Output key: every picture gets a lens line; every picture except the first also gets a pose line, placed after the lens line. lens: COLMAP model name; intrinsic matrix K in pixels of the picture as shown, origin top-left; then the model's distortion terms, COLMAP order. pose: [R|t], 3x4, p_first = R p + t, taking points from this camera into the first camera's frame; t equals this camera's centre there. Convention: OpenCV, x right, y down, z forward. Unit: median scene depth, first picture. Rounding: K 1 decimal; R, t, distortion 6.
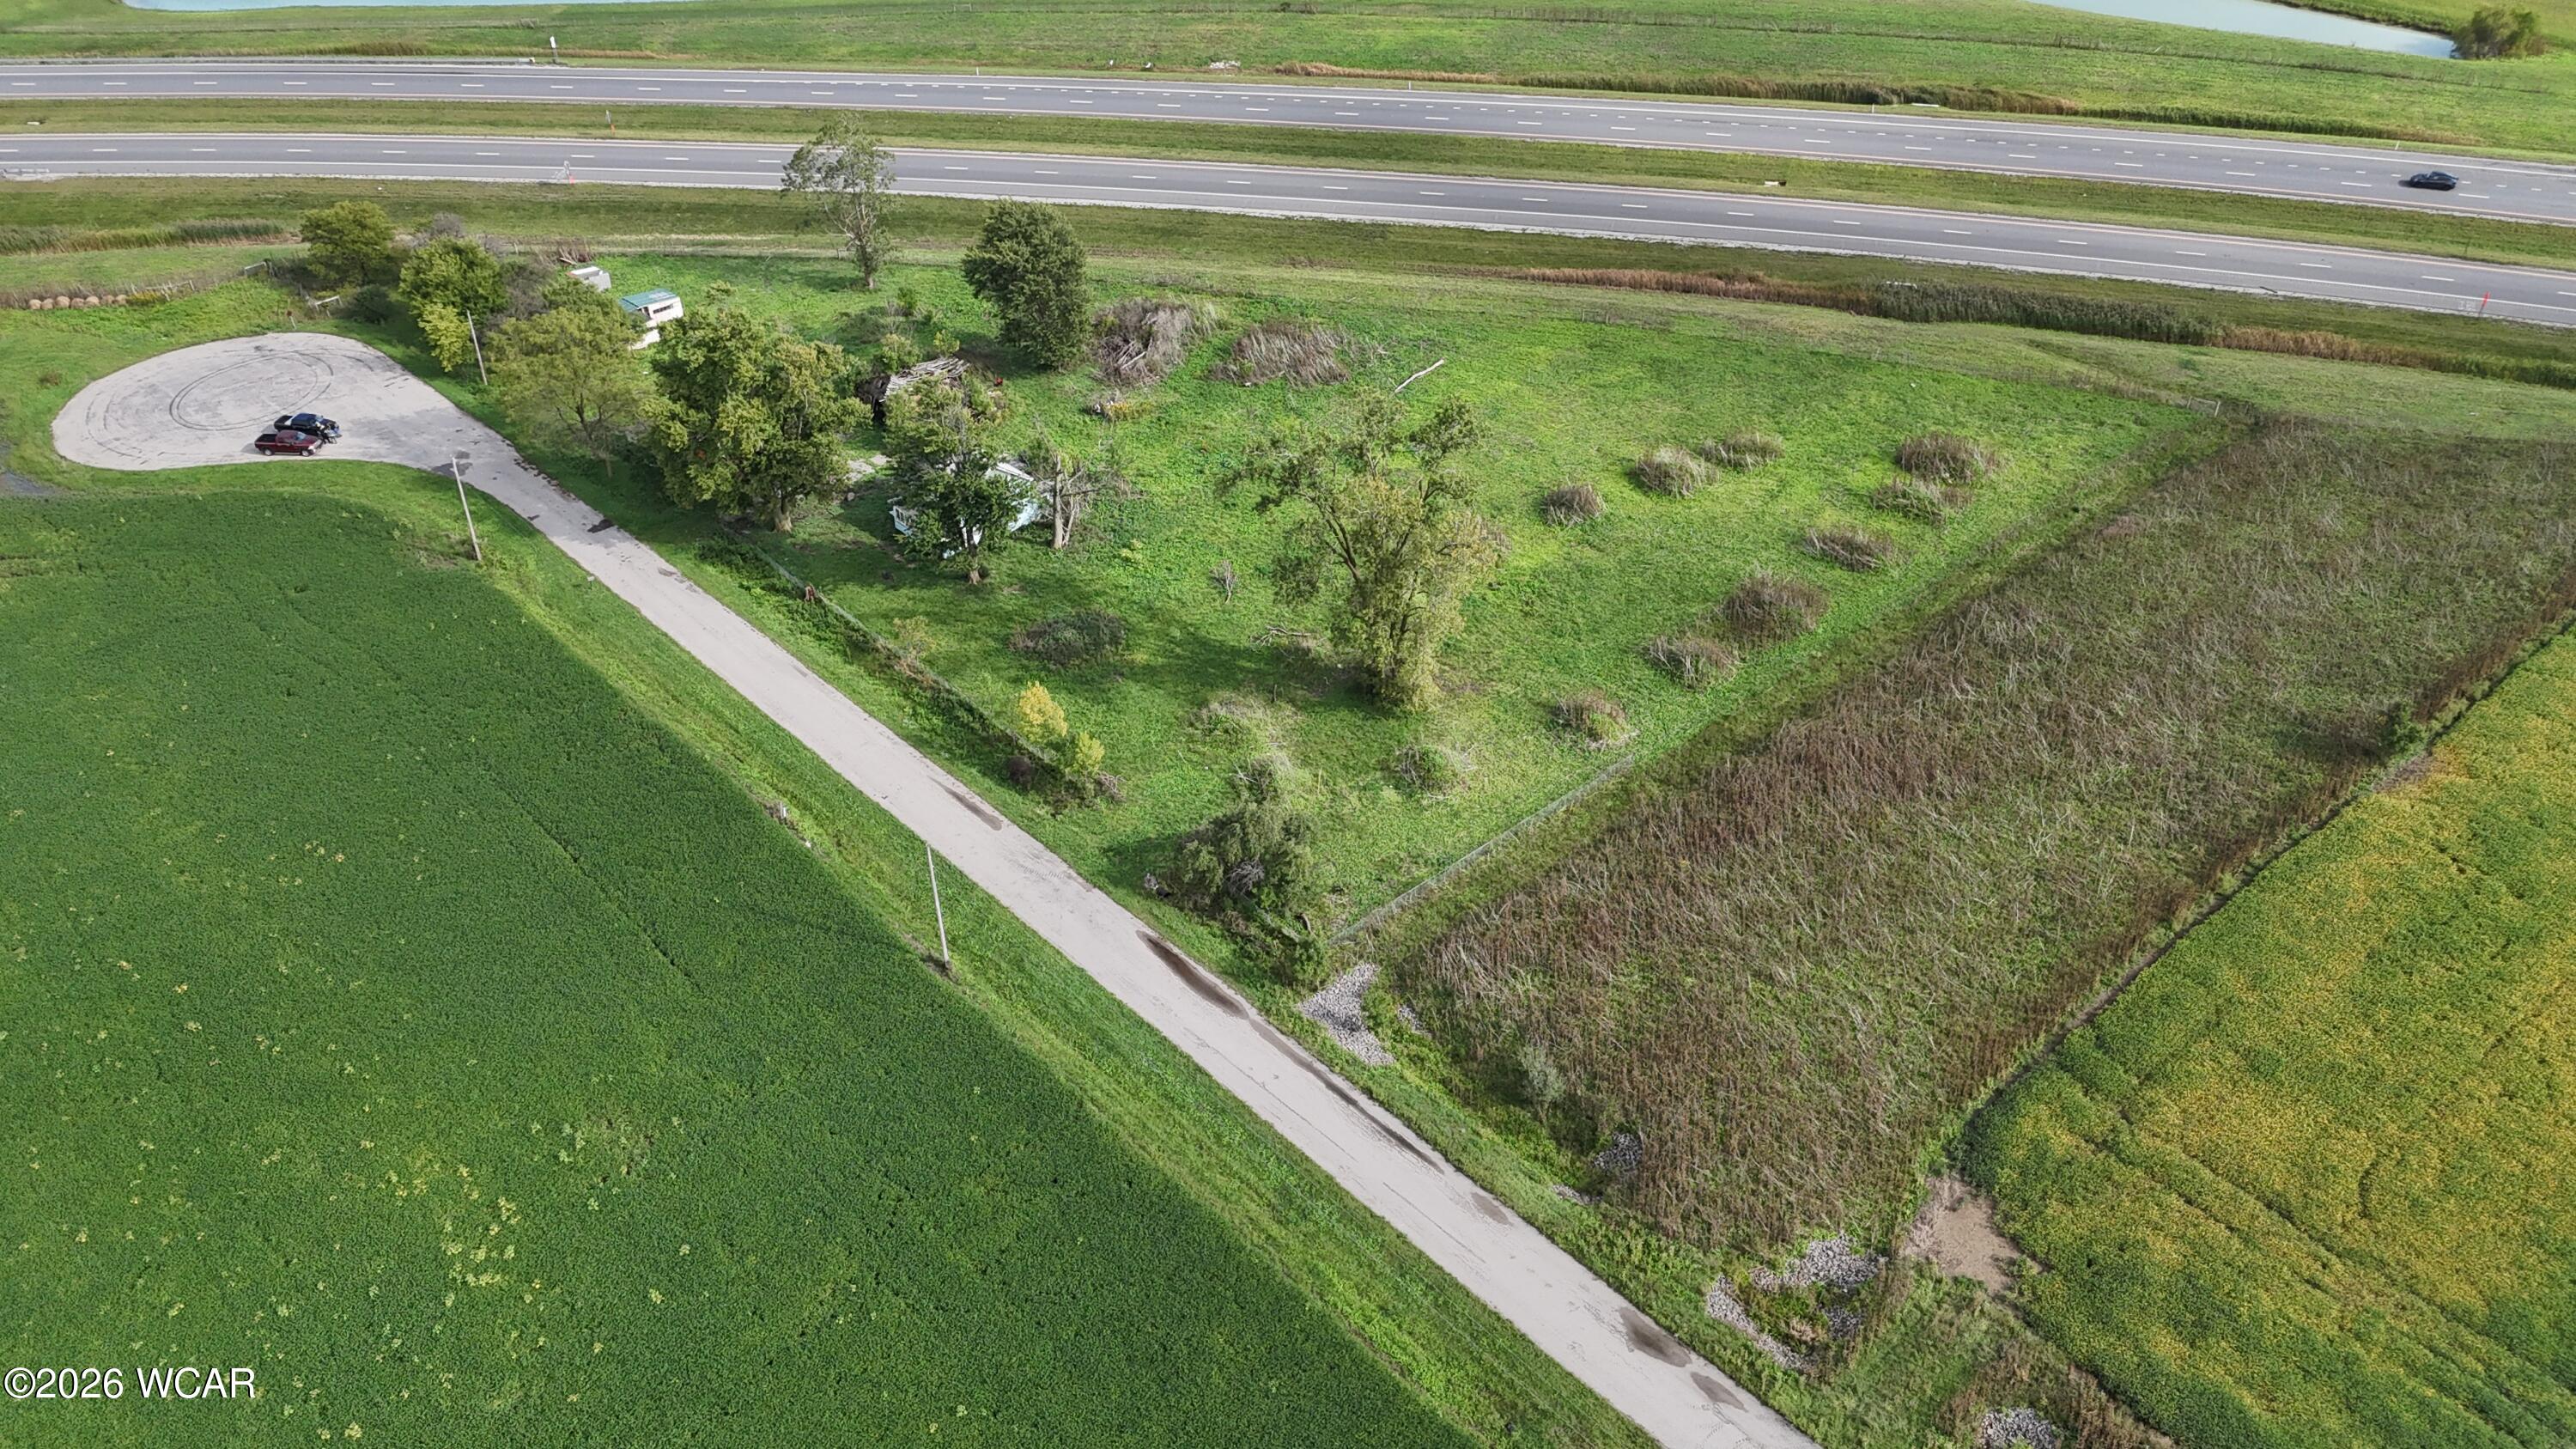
lens RADIAL K [[1867.5, 0, 1288.0], [0, 1867.5, 724.5], [0, 0, 1]] dist [0.087544, -0.081278]
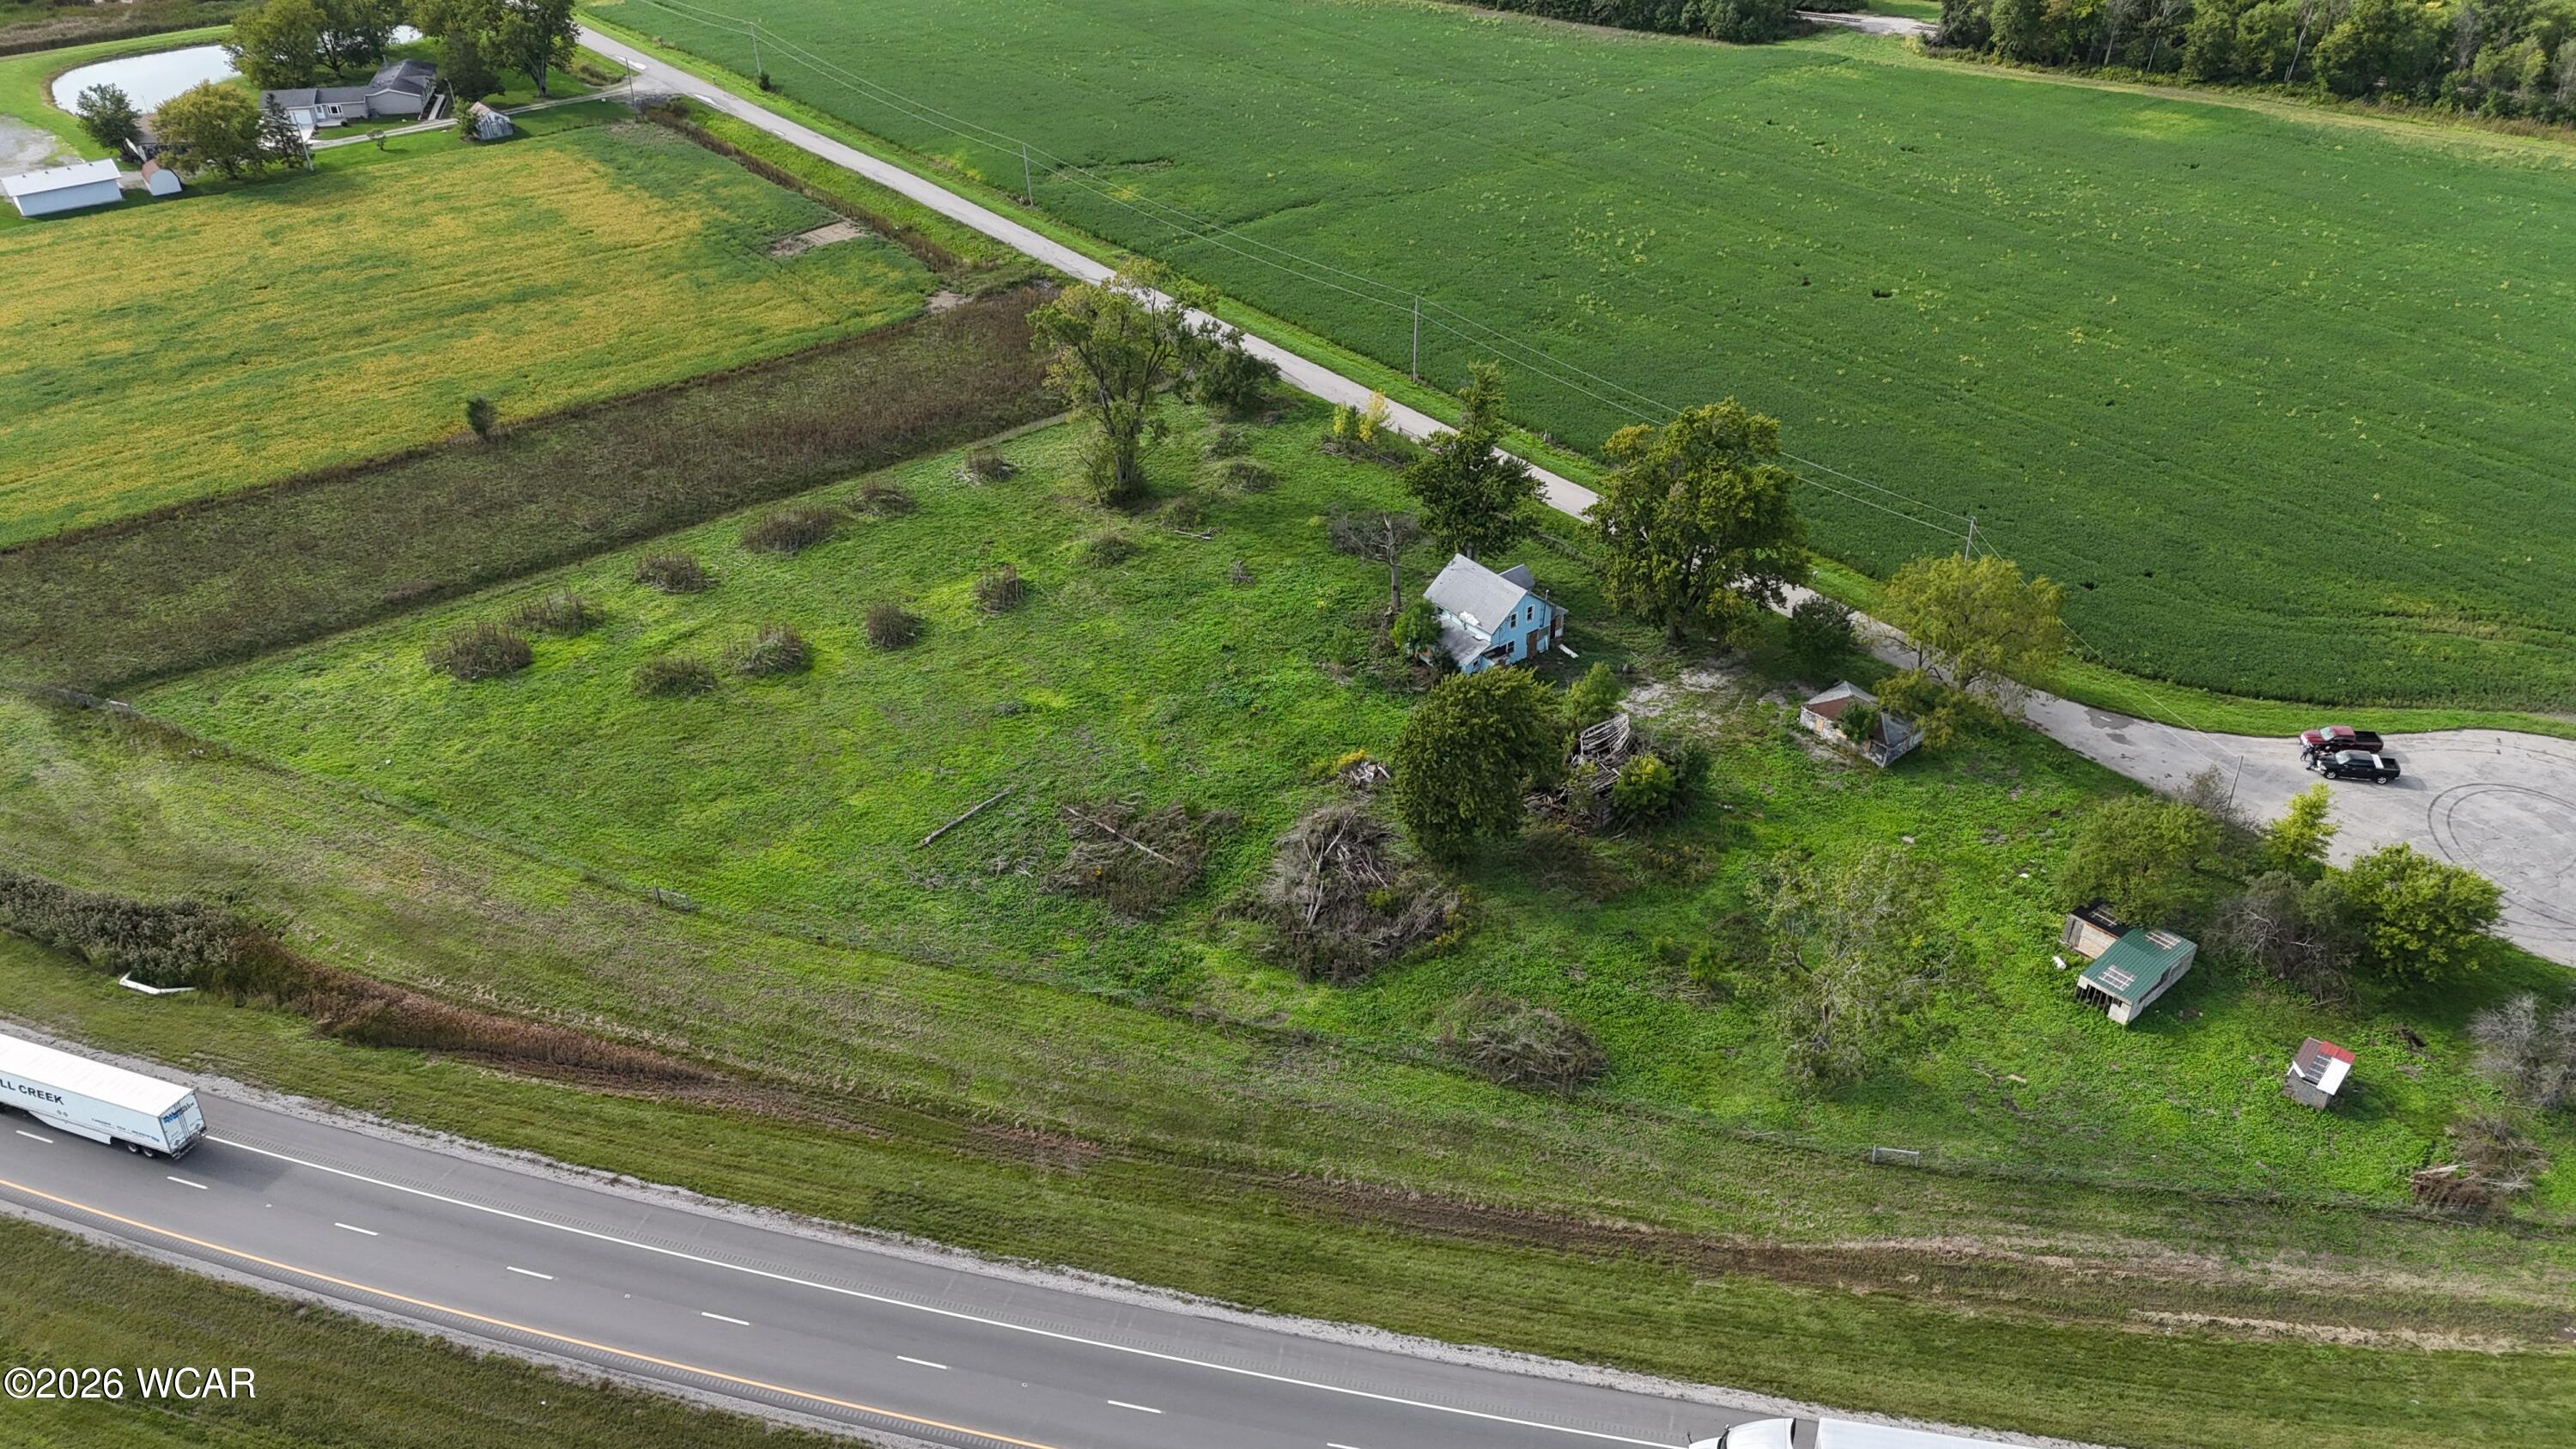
lens RADIAL K [[1867.5, 0, 1288.0], [0, 1867.5, 724.5], [0, 0, 1]] dist [0.087544, -0.081278]
pose [[-0.998371, 0.015316, 0.054955, -0.110087], [0.056847, 0.348149, 0.935714, -0.947556], [-0.004801, 0.937314, -0.348453, 1.281992]]
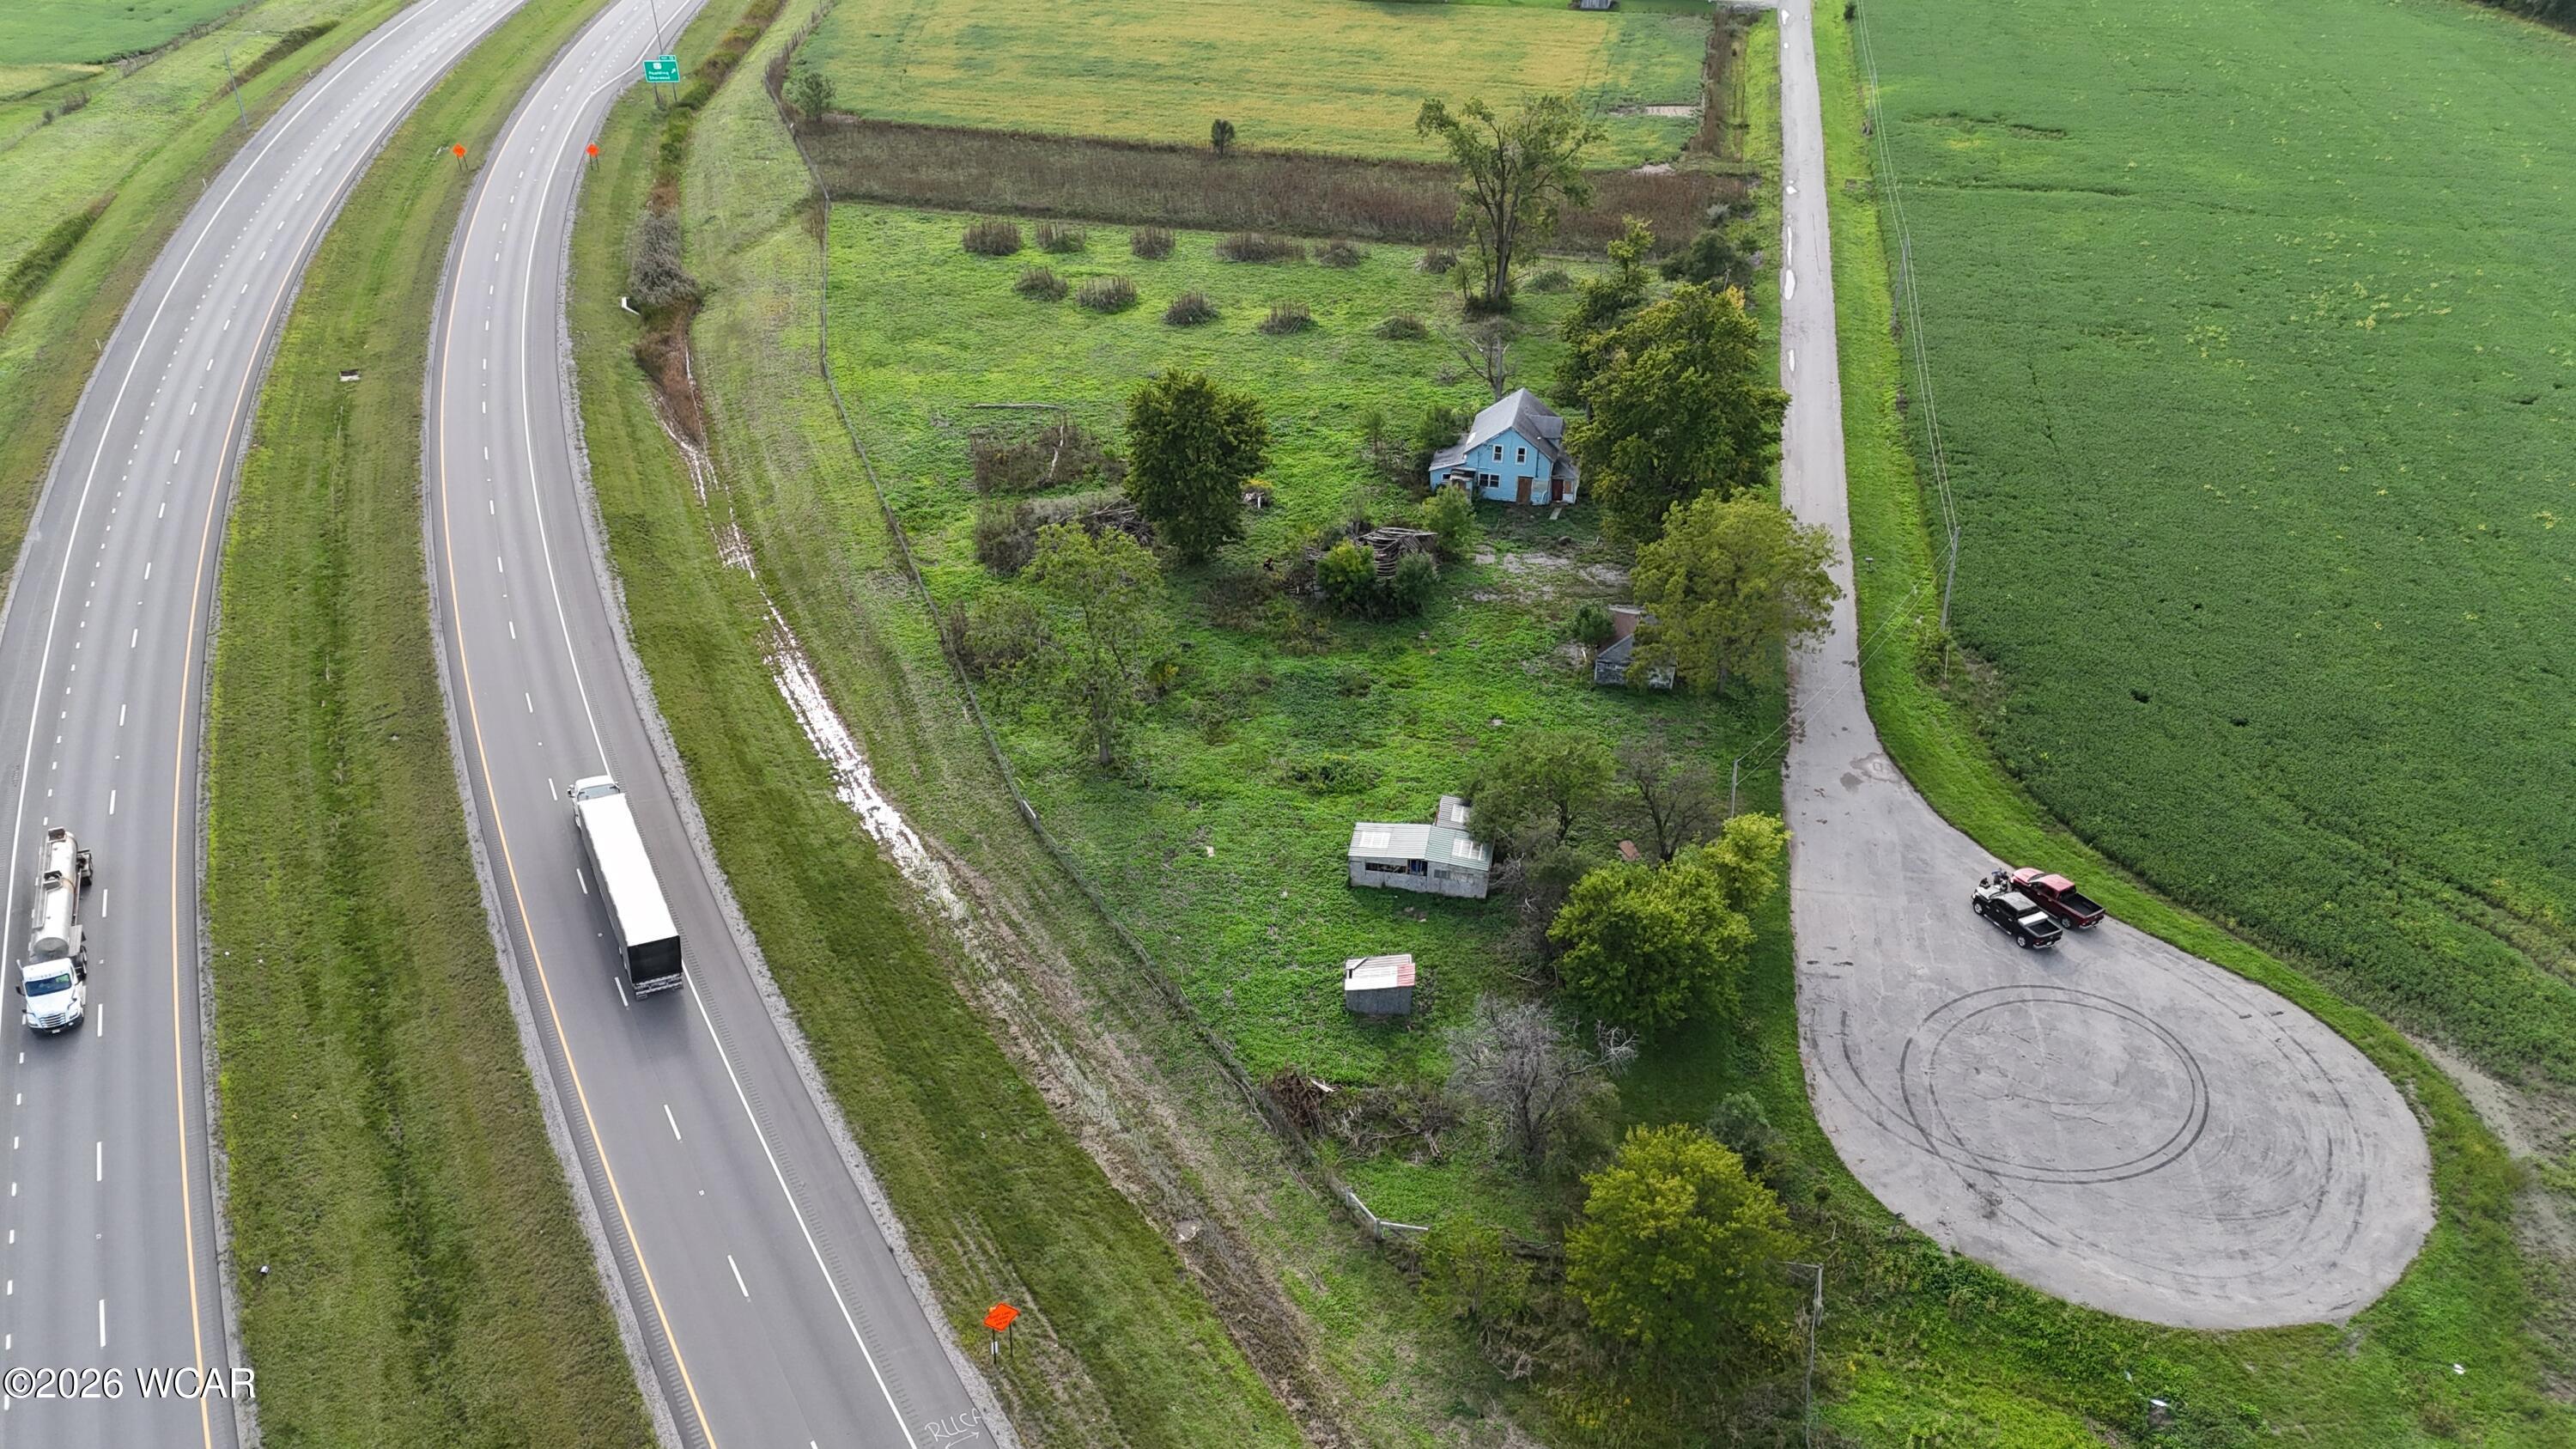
lens RADIAL K [[1867.5, 0, 1288.0], [0, 1867.5, 724.5], [0, 0, 1]] dist [0.087544, -0.081278]
pose [[-0.592846, -0.398238, 0.699957, -0.777408], [0.487197, 0.514711, 0.705487, -0.741039], [-0.641228, 0.759262, -0.111124, 1.188276]]
